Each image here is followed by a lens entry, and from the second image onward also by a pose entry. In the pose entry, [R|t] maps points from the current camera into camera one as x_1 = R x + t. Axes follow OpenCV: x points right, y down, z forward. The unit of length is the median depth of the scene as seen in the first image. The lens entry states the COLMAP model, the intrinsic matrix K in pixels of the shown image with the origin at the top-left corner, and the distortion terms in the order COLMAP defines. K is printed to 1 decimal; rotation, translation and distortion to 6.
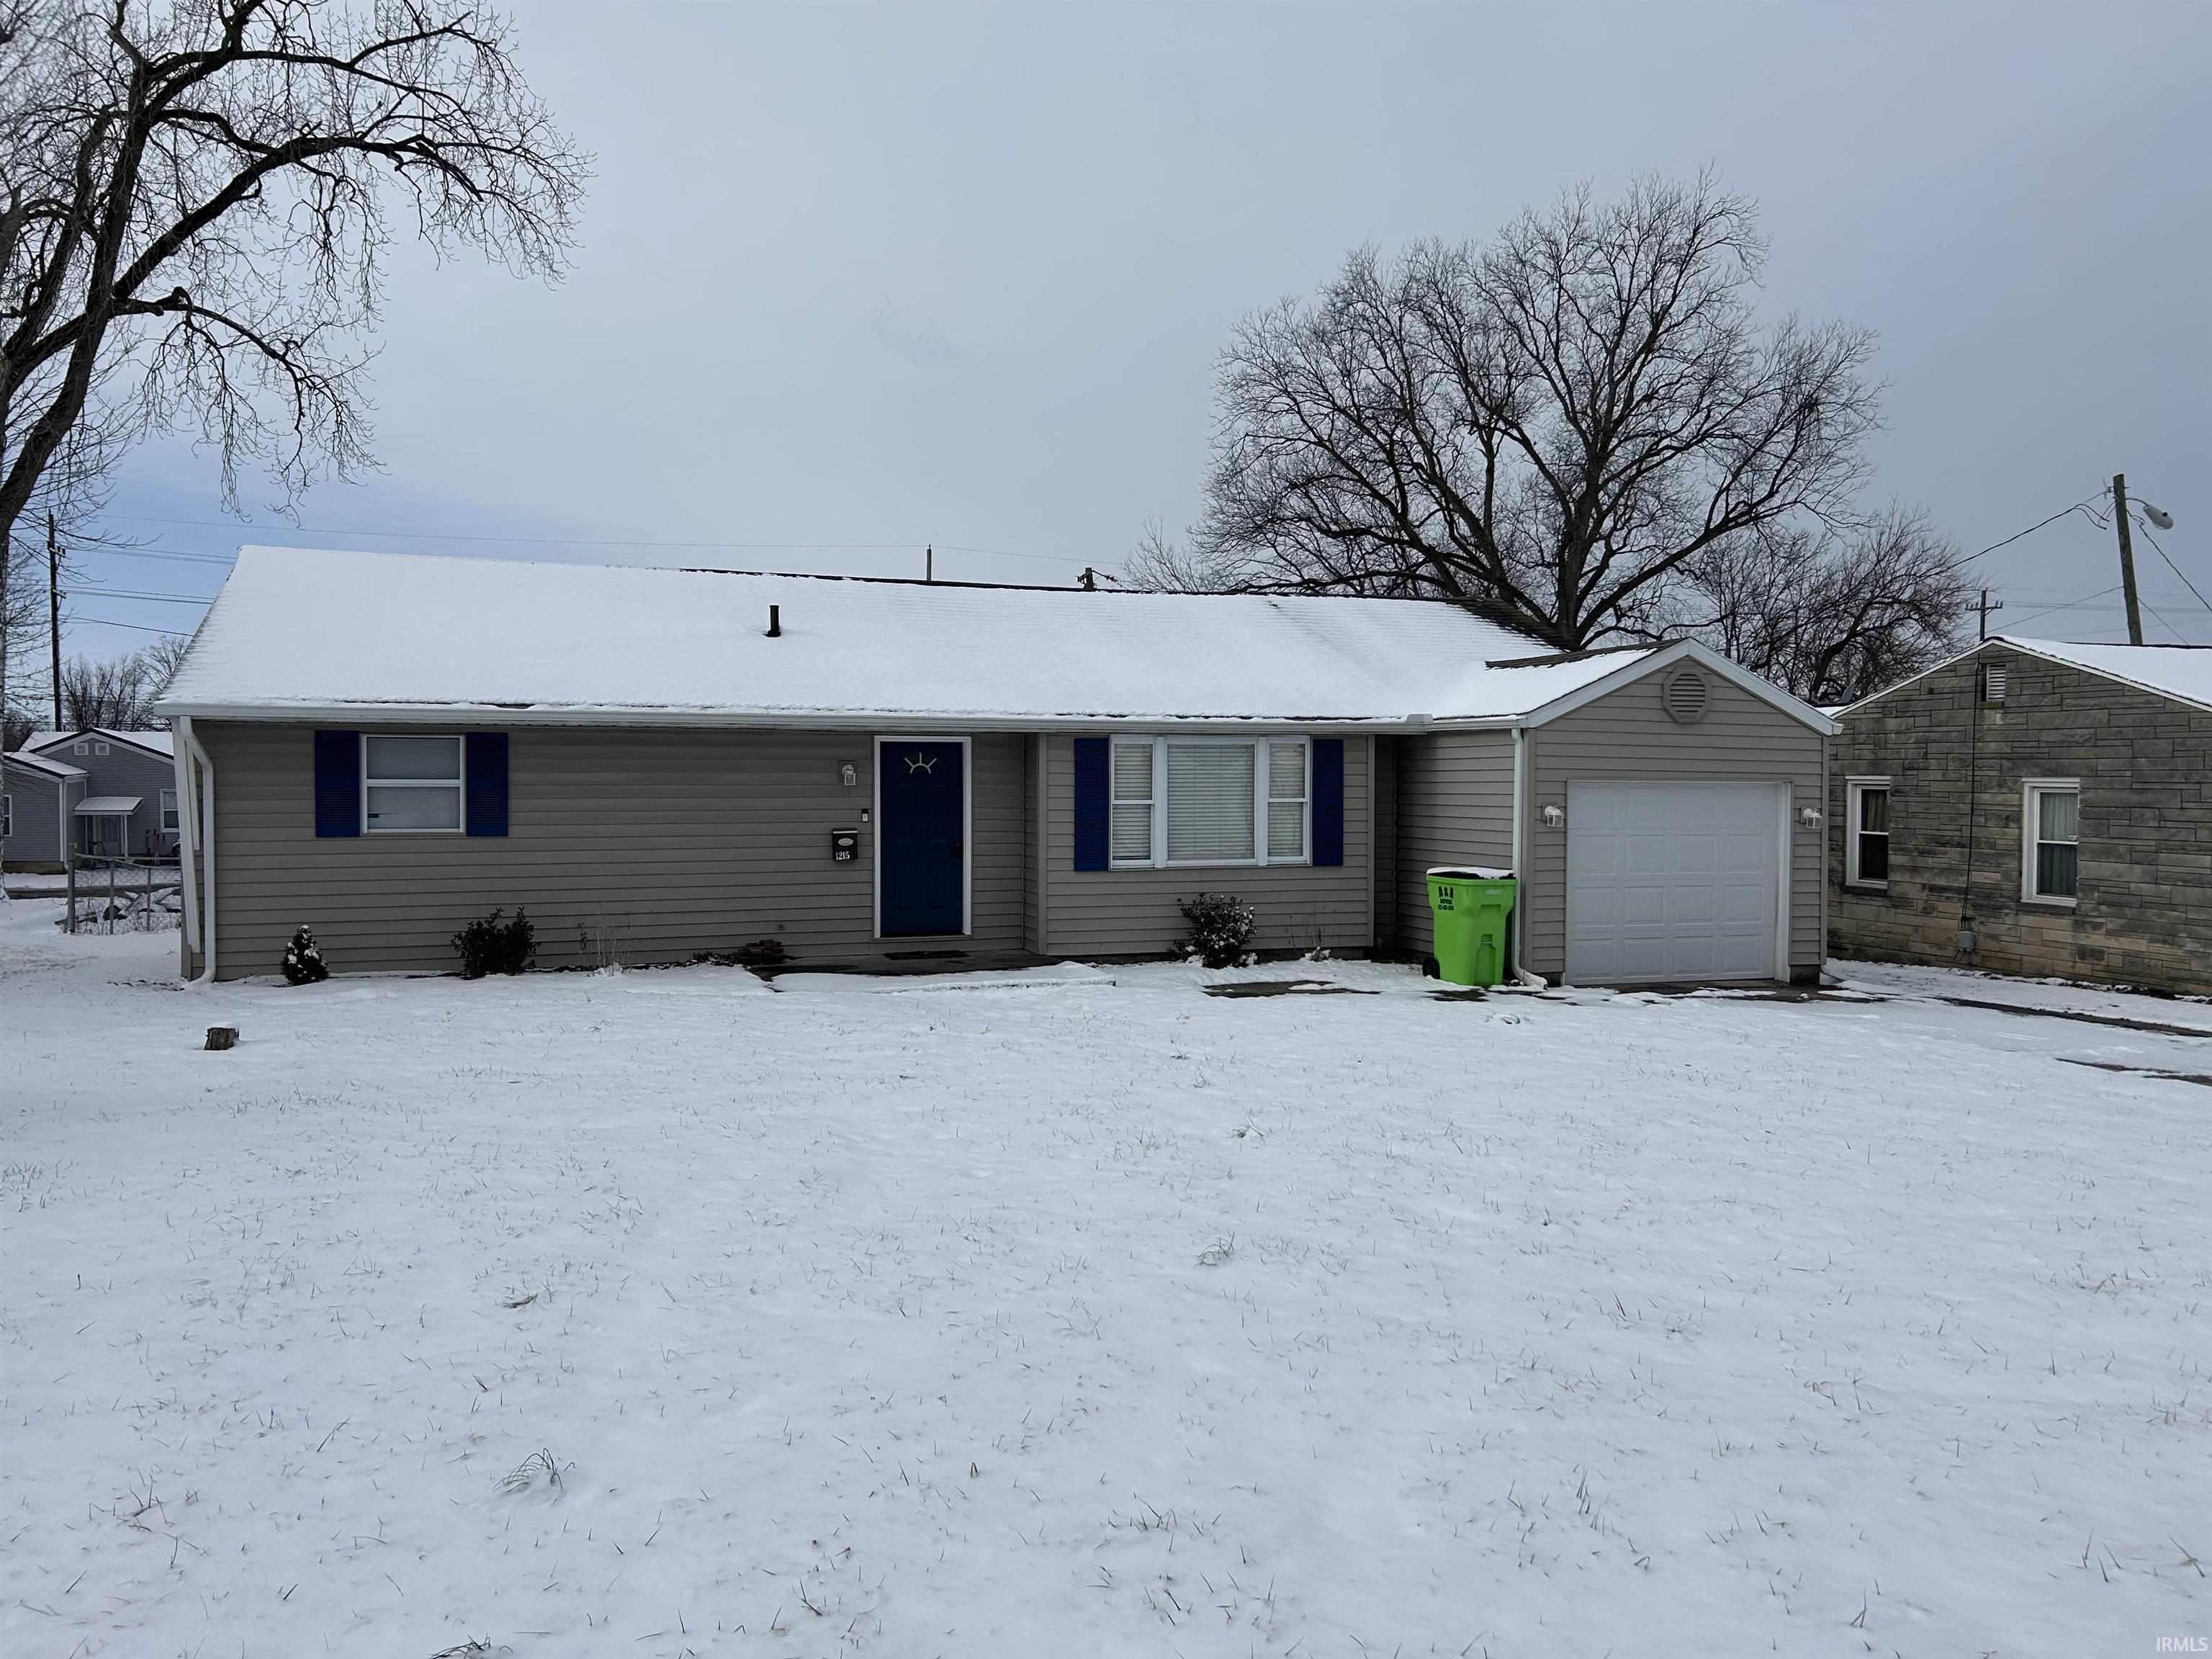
lens RADIAL K [[1682.8, 0, 1115.5], [0, 1682.8, 829.0], [0, 0, 1]] dist [0.029246, -0.027090]
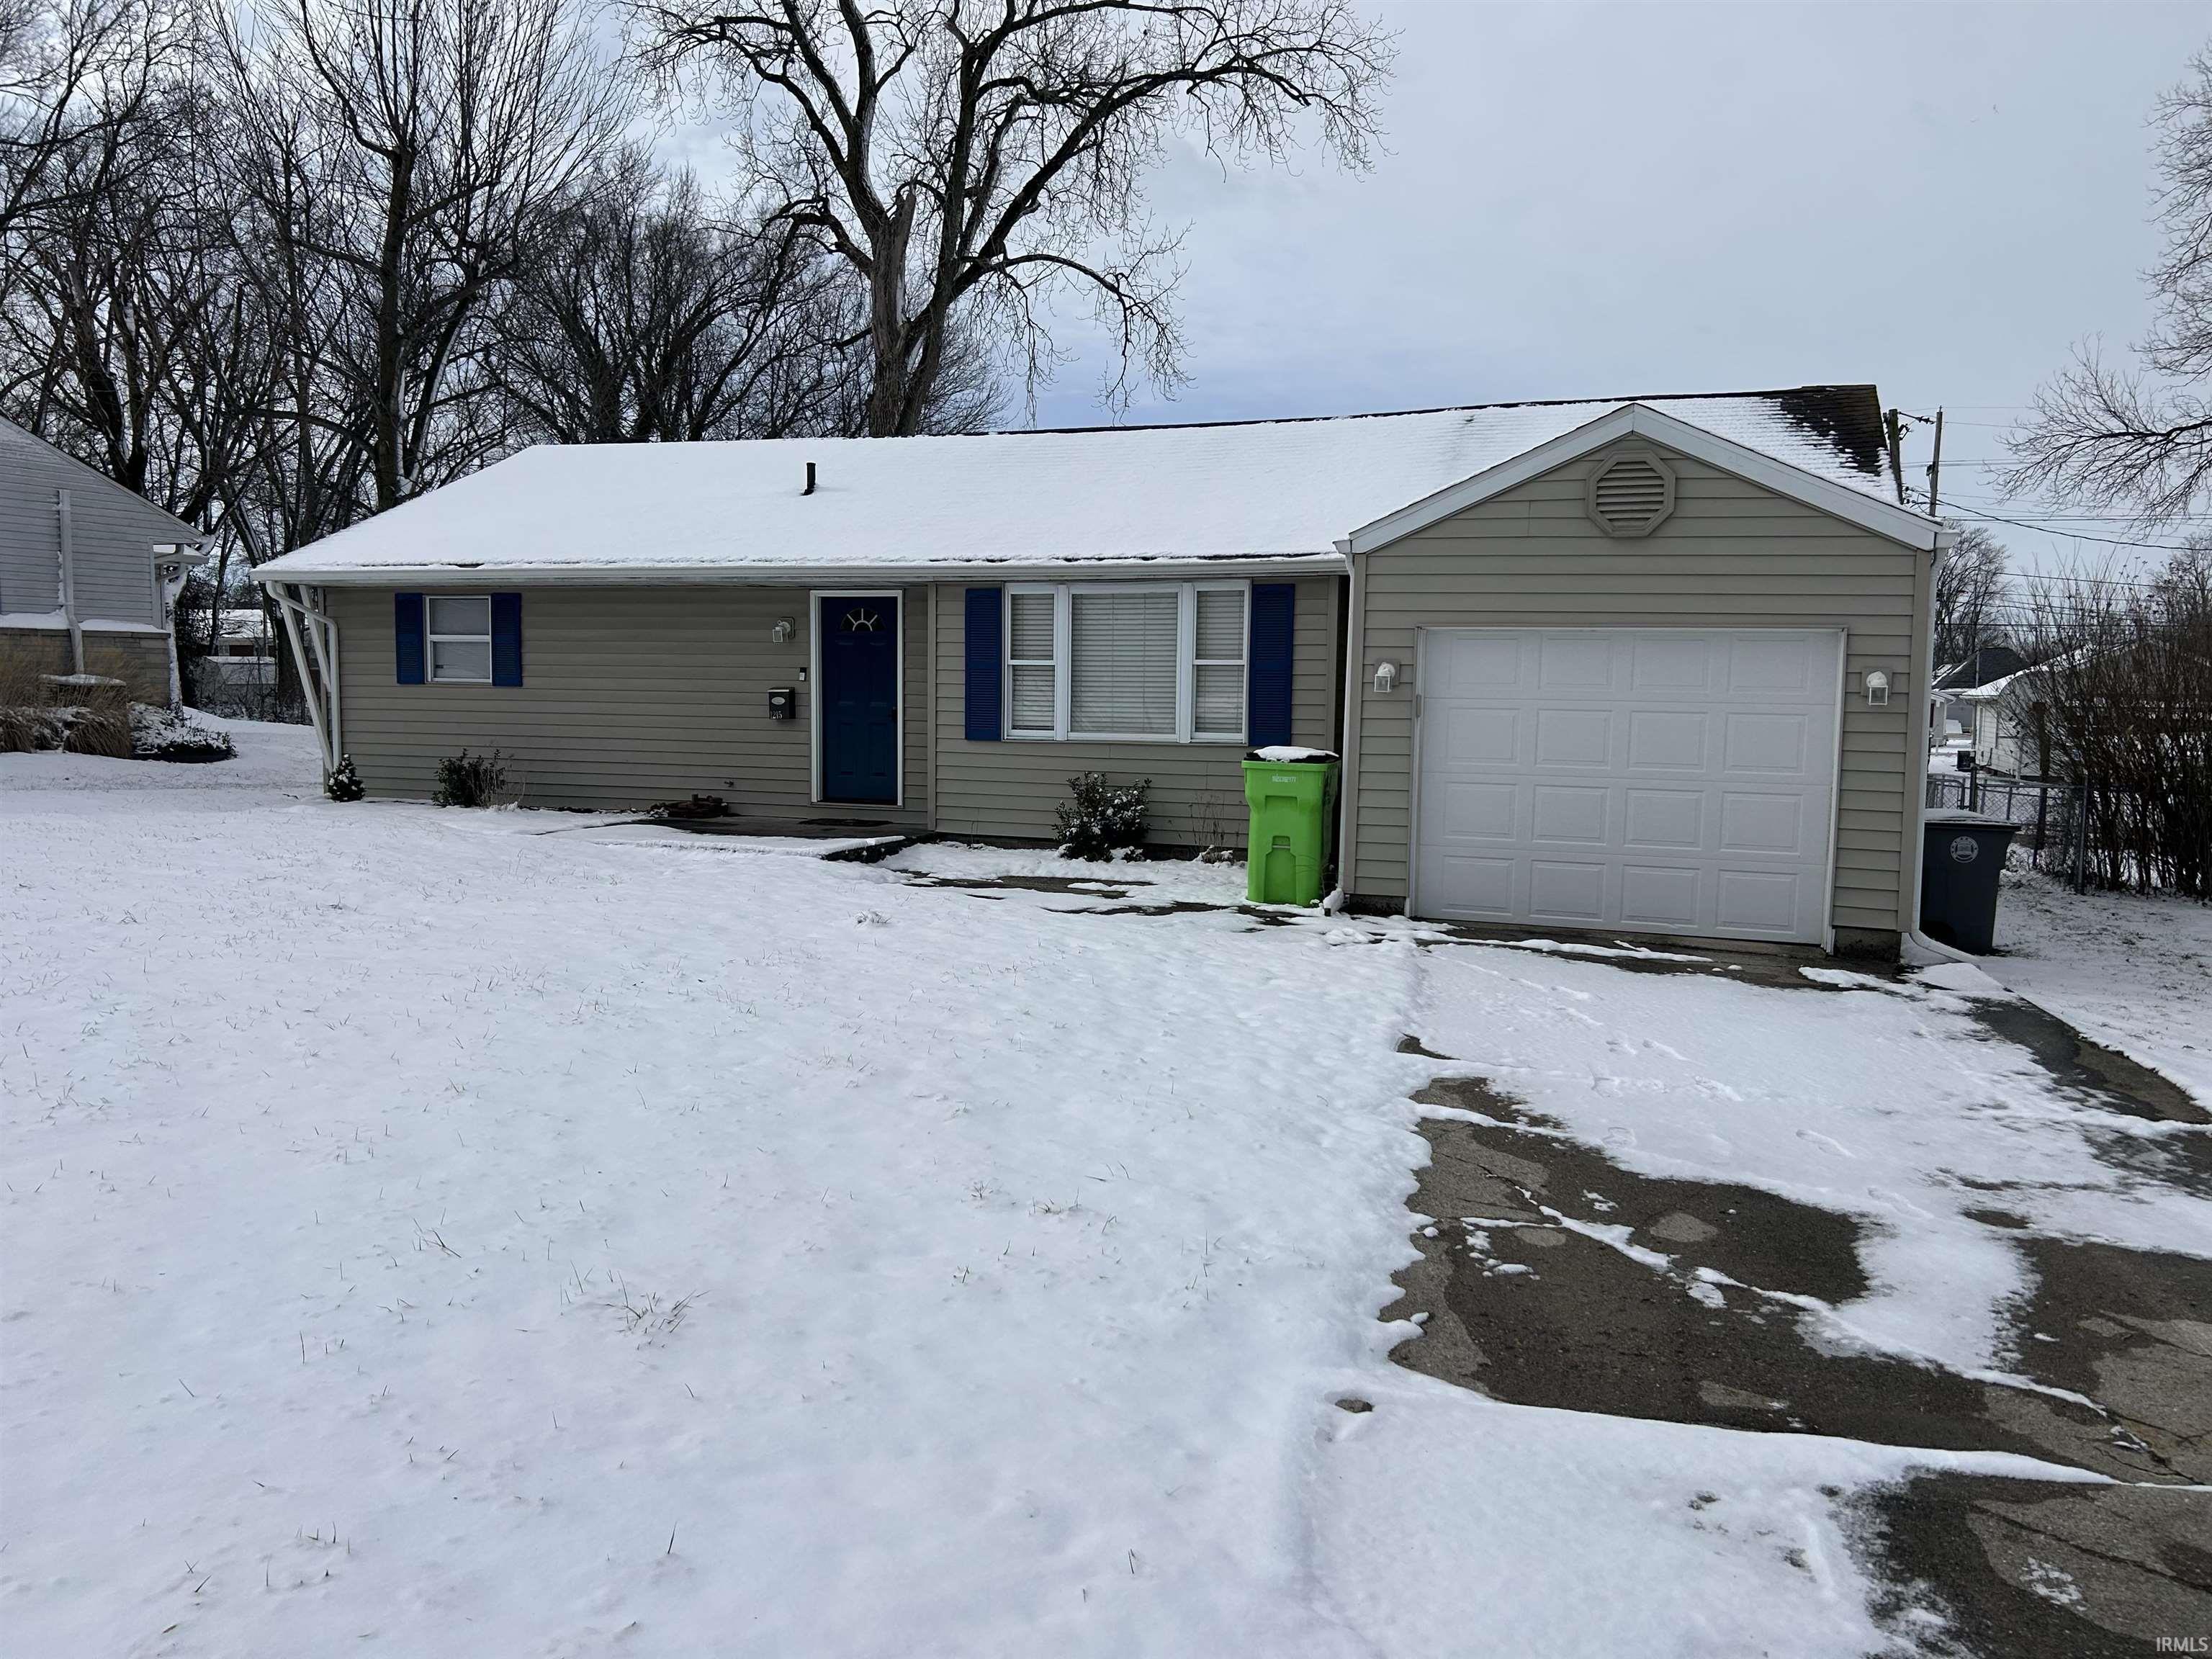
lens RADIAL K [[1682.8, 0, 1107.2], [0, 1682.8, 825.7], [0, 0, 1]] dist [0.029246, -0.027090]
pose [[0.763136, 0.063724, -0.643088, 0.604108], [-0.032834, 0.997664, 0.059896, 0.014886], [0.645403, -0.024594, 0.763446, 0.371208]]
